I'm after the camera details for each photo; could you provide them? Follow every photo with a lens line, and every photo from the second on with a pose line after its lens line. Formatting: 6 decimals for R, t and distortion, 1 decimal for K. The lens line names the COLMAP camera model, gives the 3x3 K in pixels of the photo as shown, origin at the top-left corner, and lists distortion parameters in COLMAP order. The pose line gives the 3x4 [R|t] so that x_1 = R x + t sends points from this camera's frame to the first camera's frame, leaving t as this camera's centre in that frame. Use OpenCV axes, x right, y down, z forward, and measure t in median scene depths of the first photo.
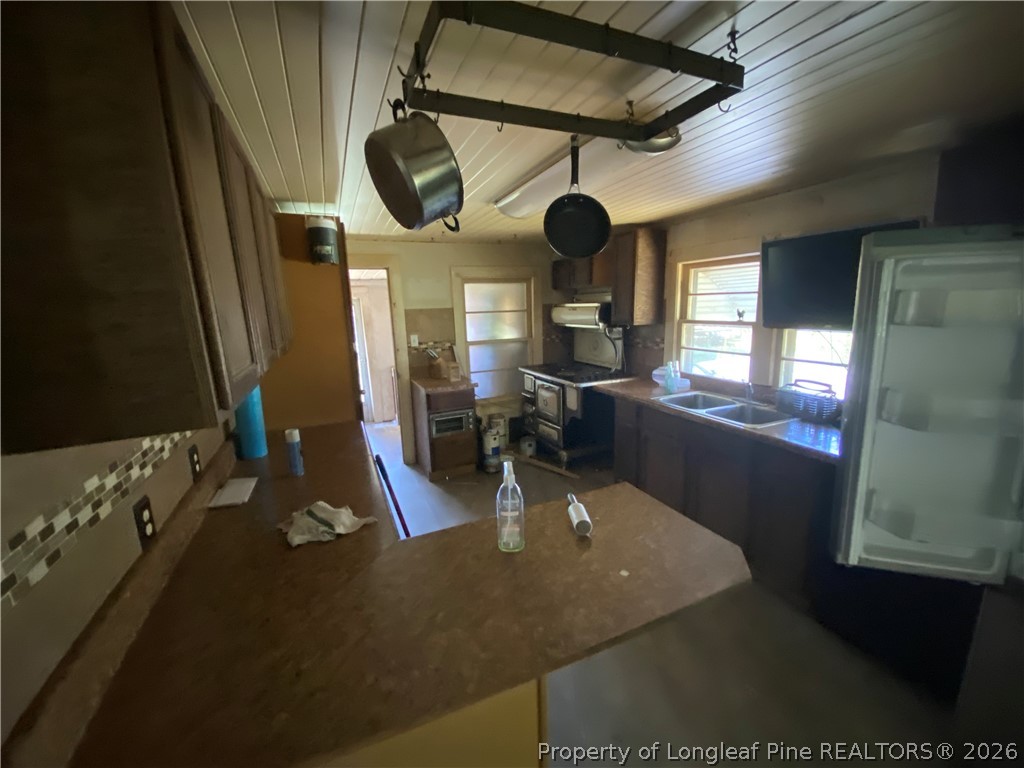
lens RADIAL K [[409.4, 0, 509.3], [0, 409.4, 379.8], [0, 0, 1]] dist [-0.000907, -0.000429]
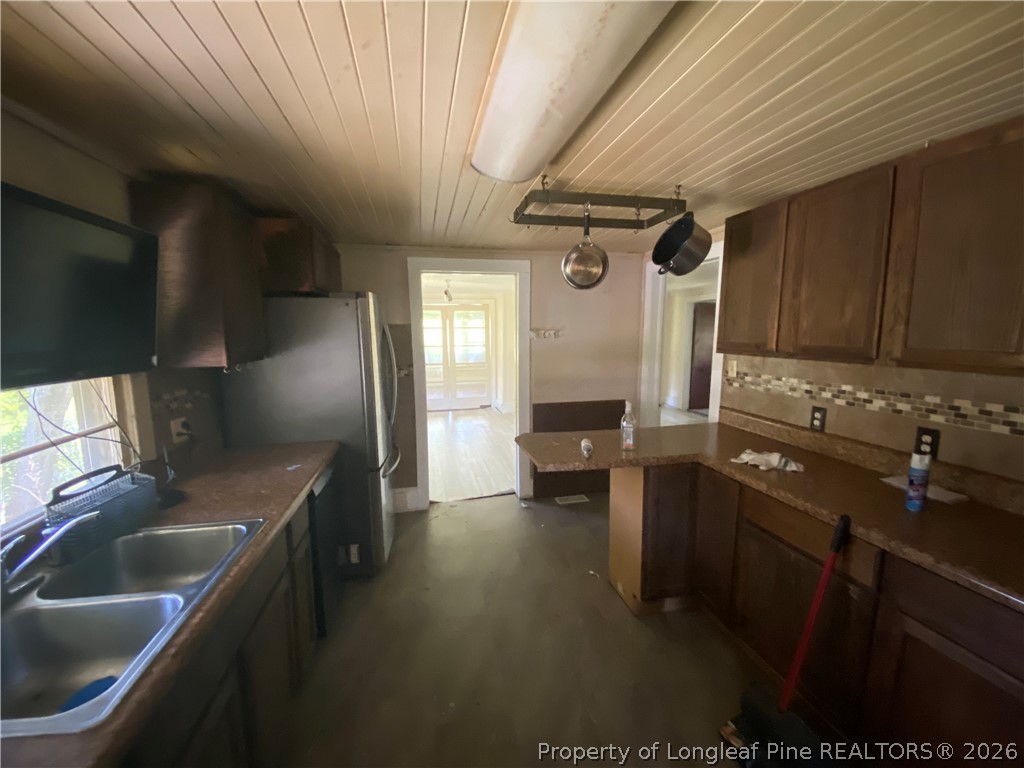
lens RADIAL K [[409.4, 0, 509.3], [0, 409.4, 379.8], [0, 0, 1]] dist [-0.000907, -0.000429]
pose [[-0.982508, 0.015934, 0.185536, 0.052474], [0.071831, 0.951655, 0.298652, -0.138001], [-0.171808, 0.306756, -0.936153, 0.798291]]
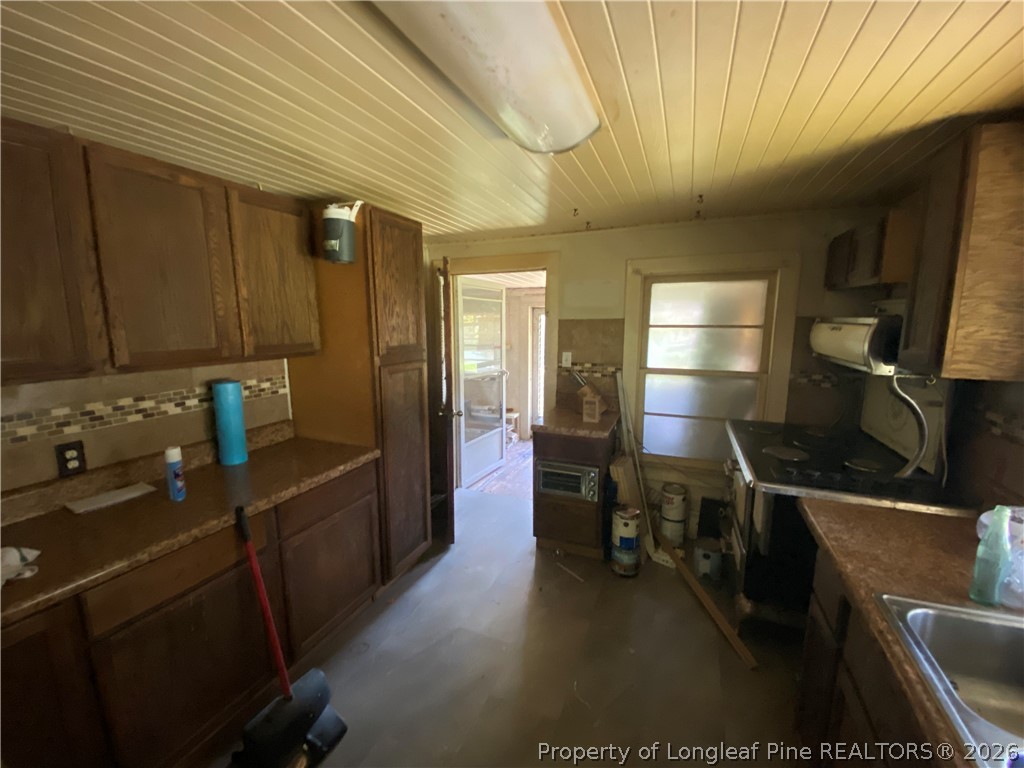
lens RADIAL K [[409.4, 0, 509.3], [0, 409.4, 379.8], [0, 0, 1]] dist [-0.000907, -0.000429]
pose [[0.681016, 0.131142, -0.720429, 0.250601], [-0.149694, 0.987989, 0.038343, -0.069389], [0.716804, 0.081732, 0.692468, 0.379458]]
